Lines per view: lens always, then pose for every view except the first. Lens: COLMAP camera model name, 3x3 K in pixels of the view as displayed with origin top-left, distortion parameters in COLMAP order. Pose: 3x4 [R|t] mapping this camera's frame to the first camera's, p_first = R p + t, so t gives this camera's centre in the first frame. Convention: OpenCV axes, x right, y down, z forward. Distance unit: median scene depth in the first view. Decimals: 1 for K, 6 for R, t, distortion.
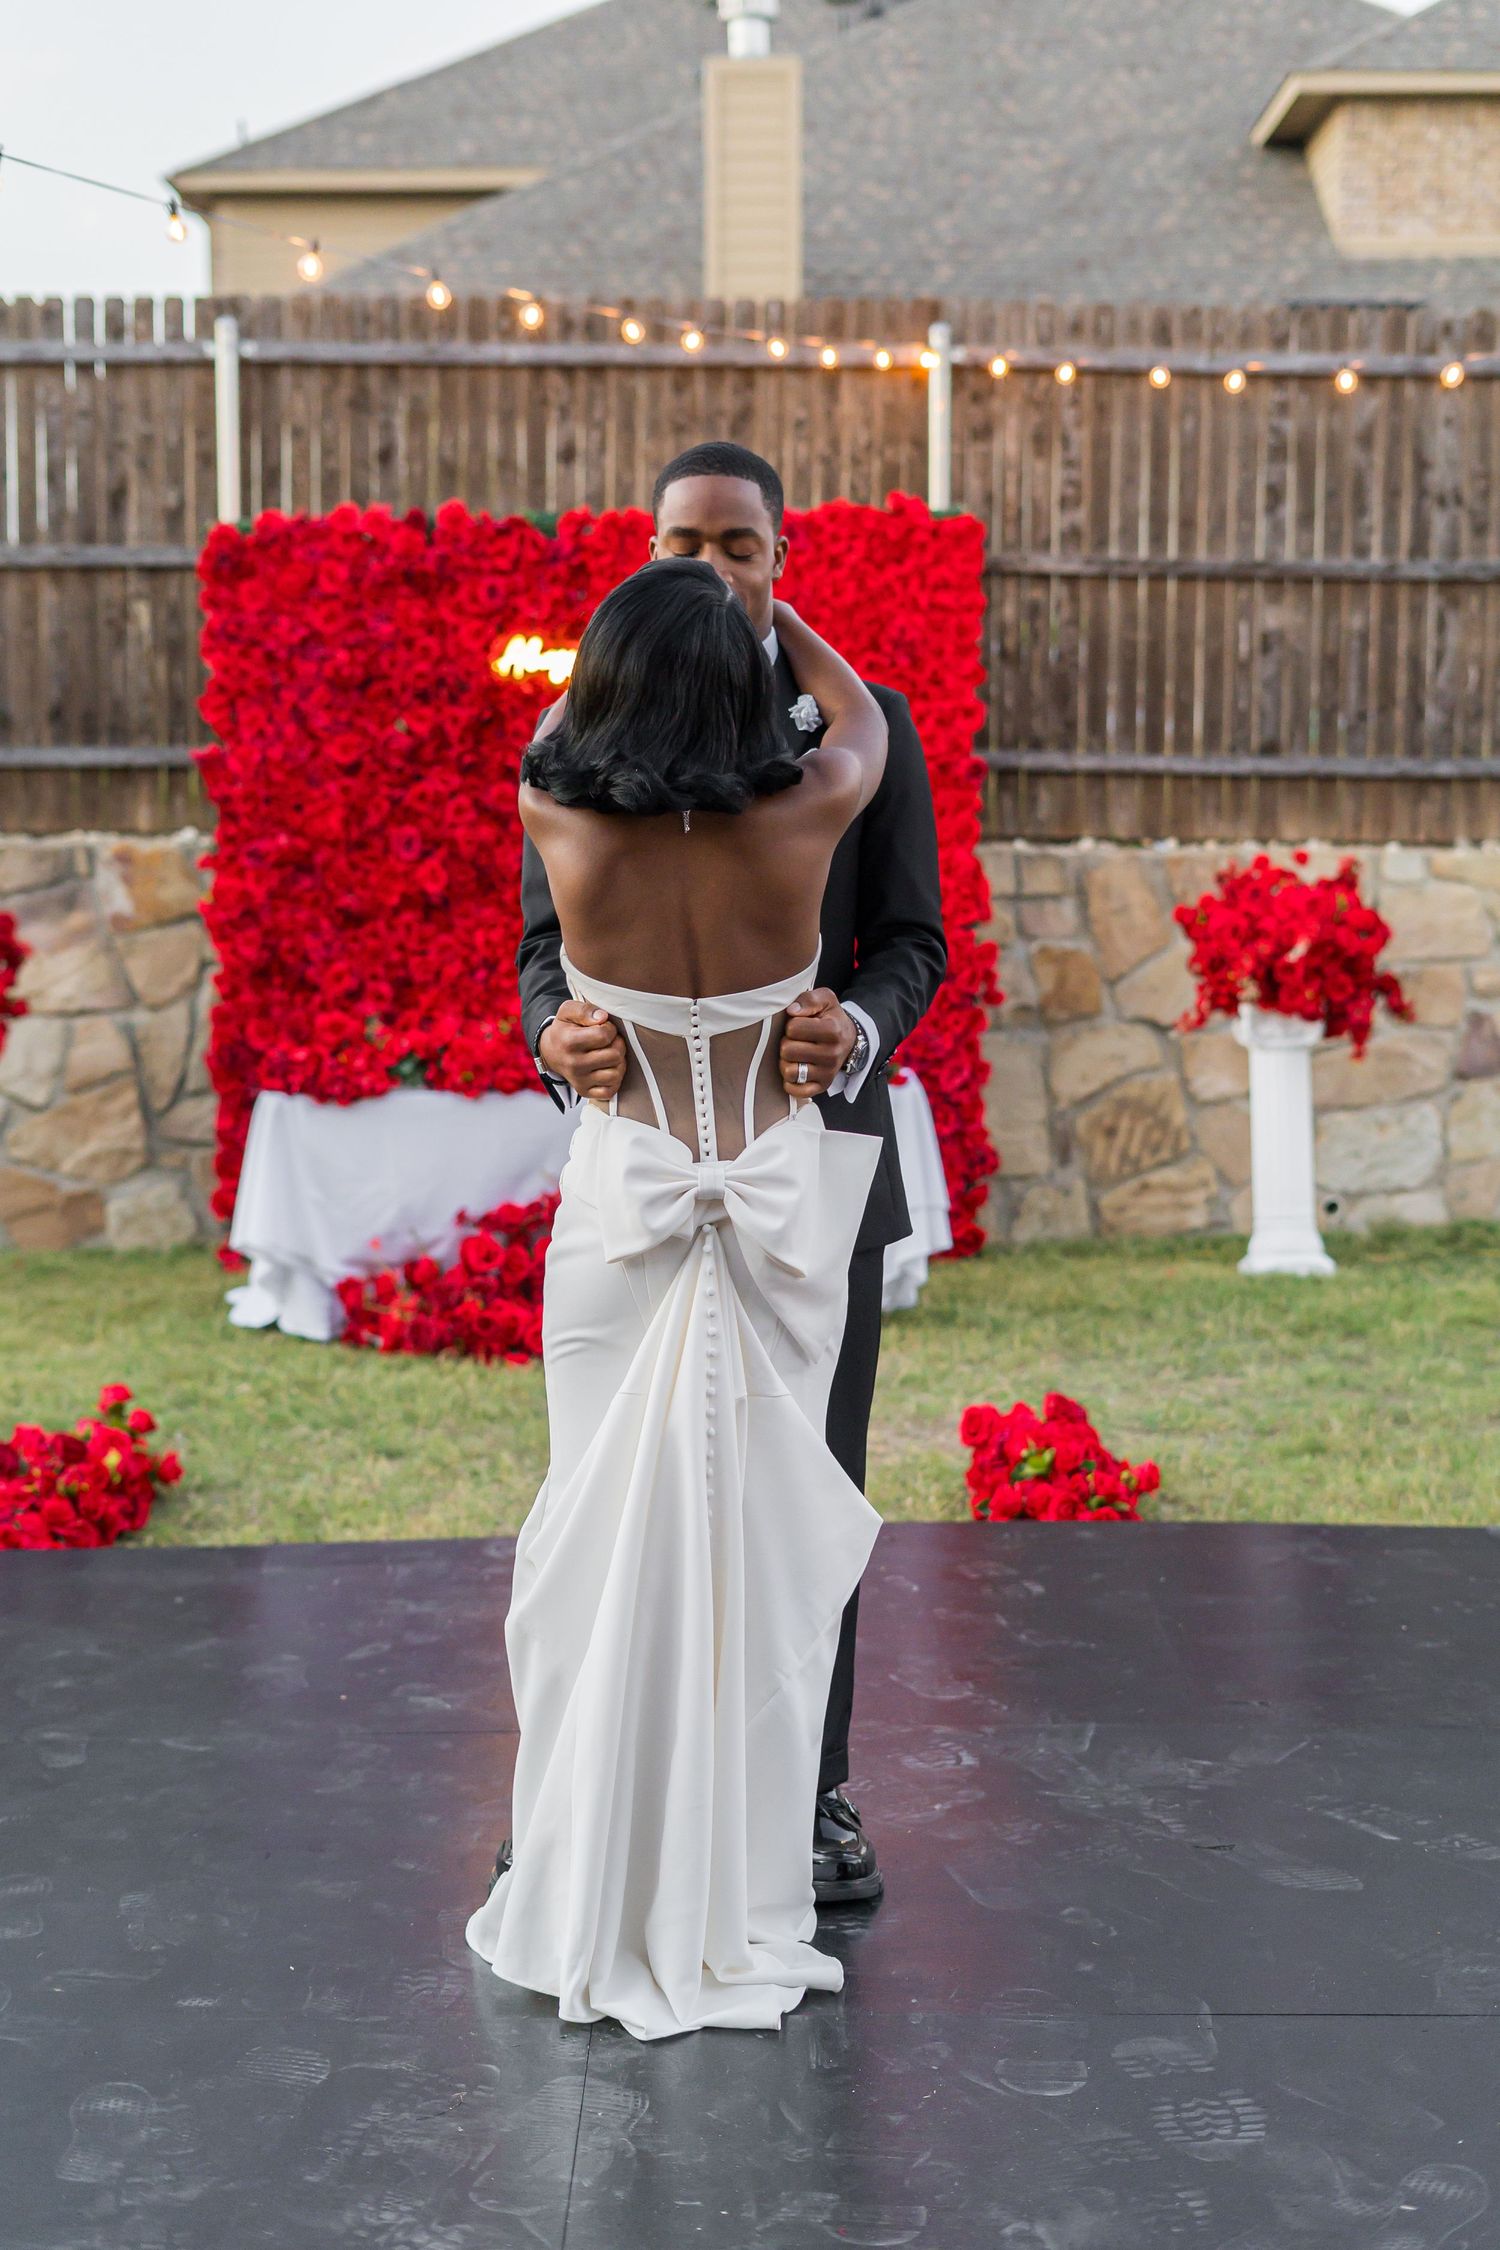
lens RADIAL K [[3215.8, 0, 760.2], [0, 3215.8, 1127.6], [0, 0, 1]] dist [-0.001944, 0.000000]
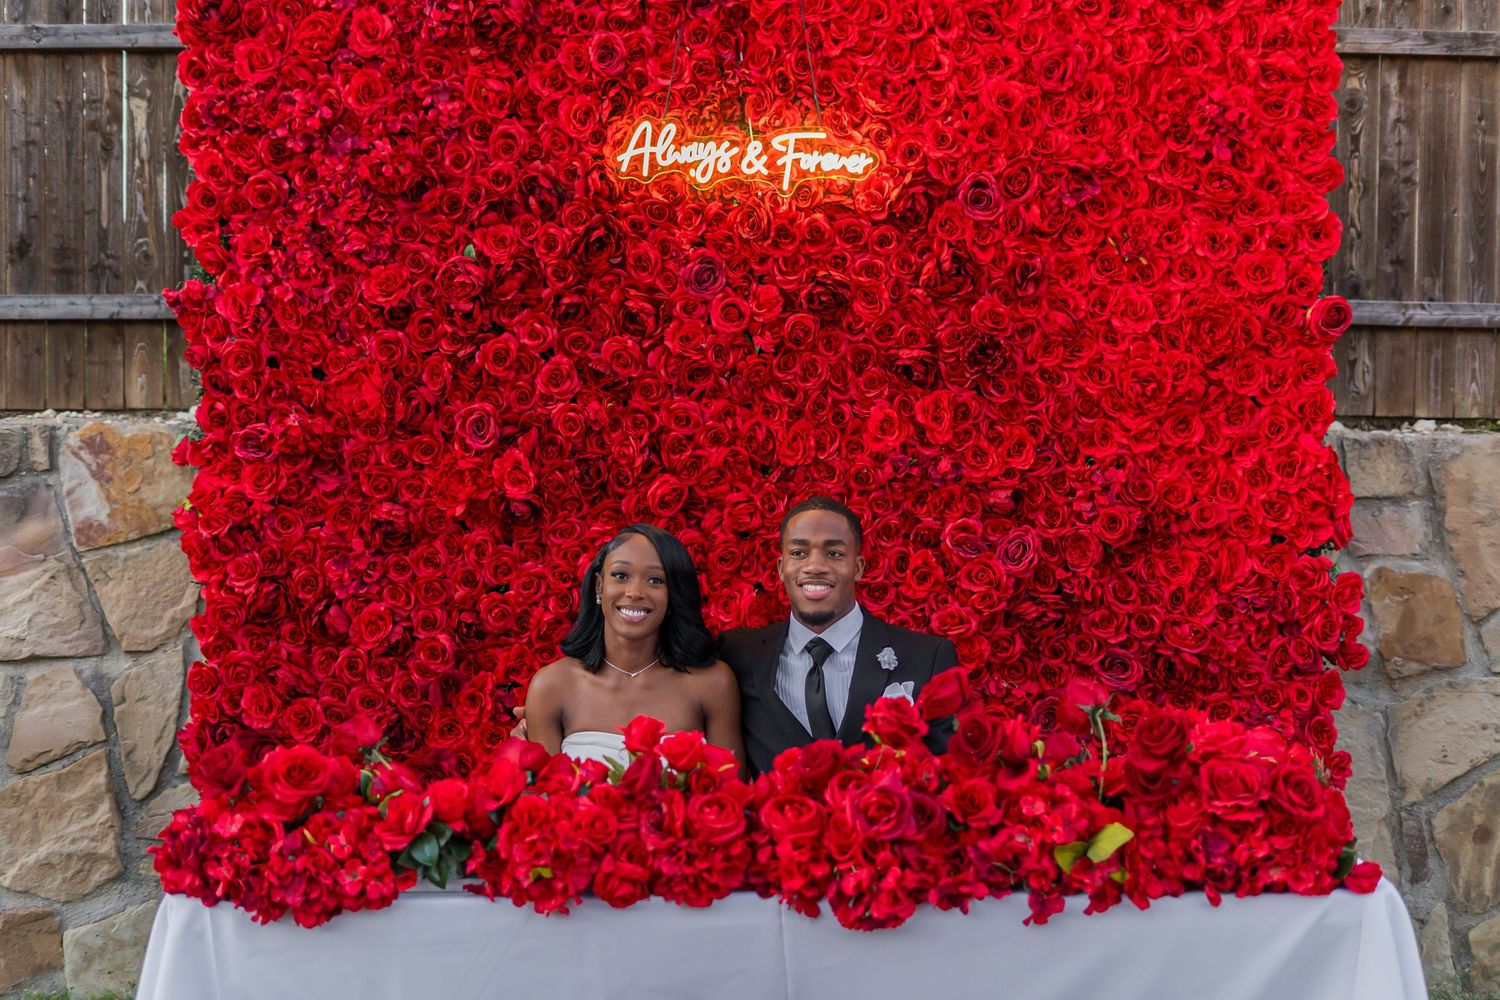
lens RADIAL K [[2143.9, 0, 746.5], [0, 2143.9, 499.6], [0, 0, 1]] dist [-0.001944, 0.000000]
pose [[0.999621, 0.001475, -0.027487, -0.041368], [-0.002863, 0.998719, -0.050512, -0.050376], [0.027377, 0.050572, 0.998345, 0.554283]]
